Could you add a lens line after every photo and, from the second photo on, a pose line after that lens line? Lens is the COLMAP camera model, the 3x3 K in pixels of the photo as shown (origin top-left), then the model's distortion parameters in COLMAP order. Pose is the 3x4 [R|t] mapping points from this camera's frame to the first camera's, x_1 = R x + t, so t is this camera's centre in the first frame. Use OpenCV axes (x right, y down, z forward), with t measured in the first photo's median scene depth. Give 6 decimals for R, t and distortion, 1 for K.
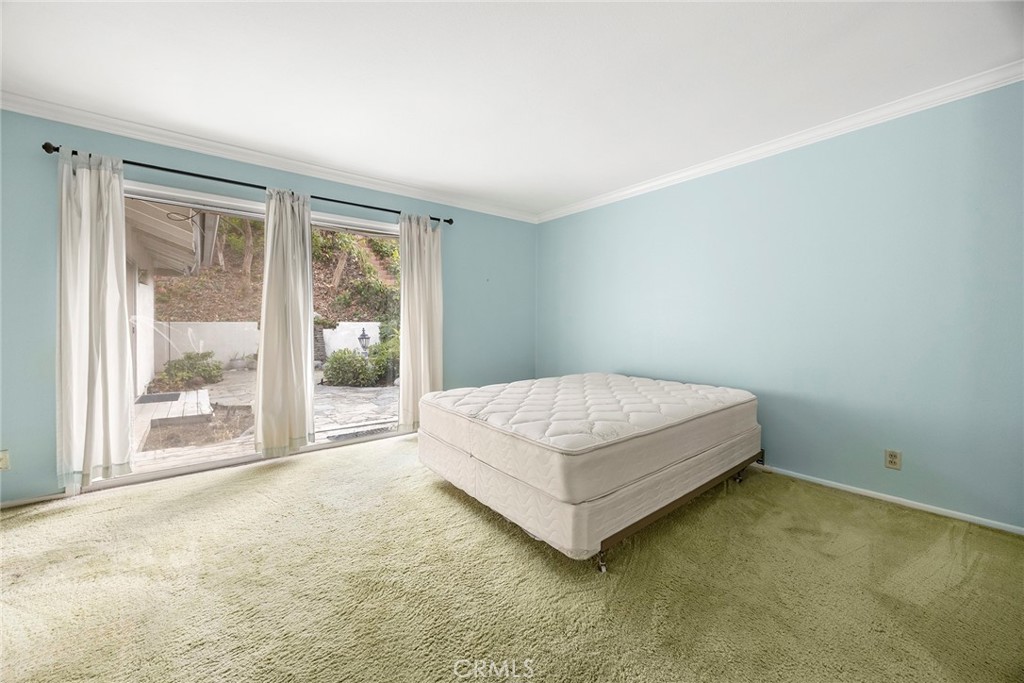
lens RADIAL K [[396.9, 0, 513.1], [0, 396.9, 339.7], [0, 0, 1]] dist [-0.000613, -0.000352]
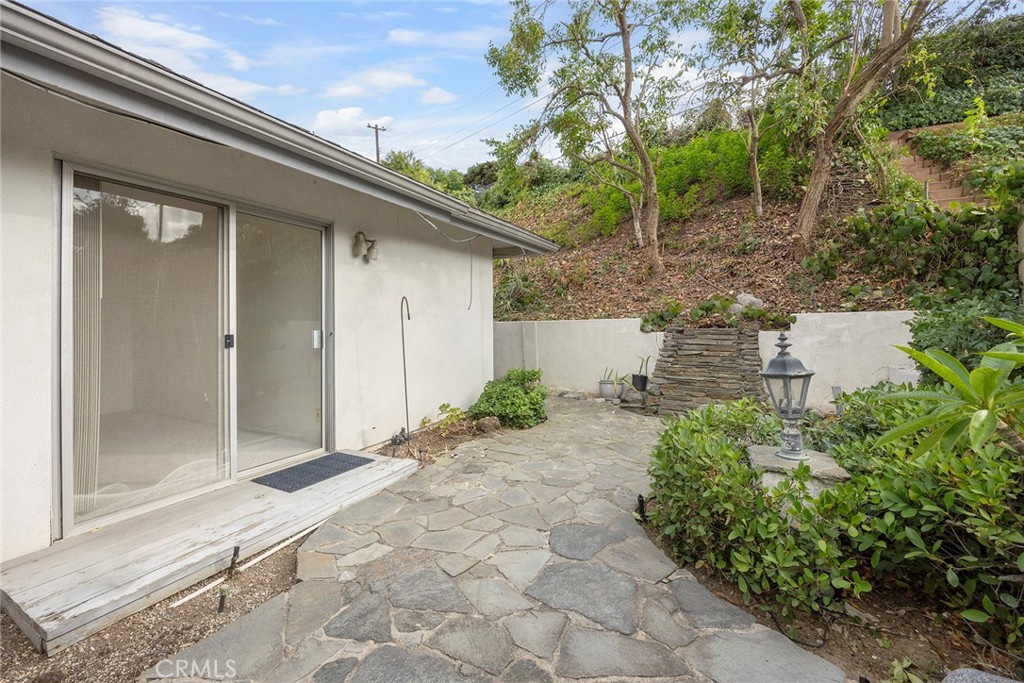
lens RADIAL K [[433.0, 0, 513.8], [0, 433.0, 329.9], [0, 0, 1]] dist [-0.000686, 0.000011]
pose [[0.431480, 0.001706, -0.902121, -0.142291], [-0.009947, 0.999946, -0.002866, -0.021549], [0.902068, 0.010210, 0.431474, 0.494684]]
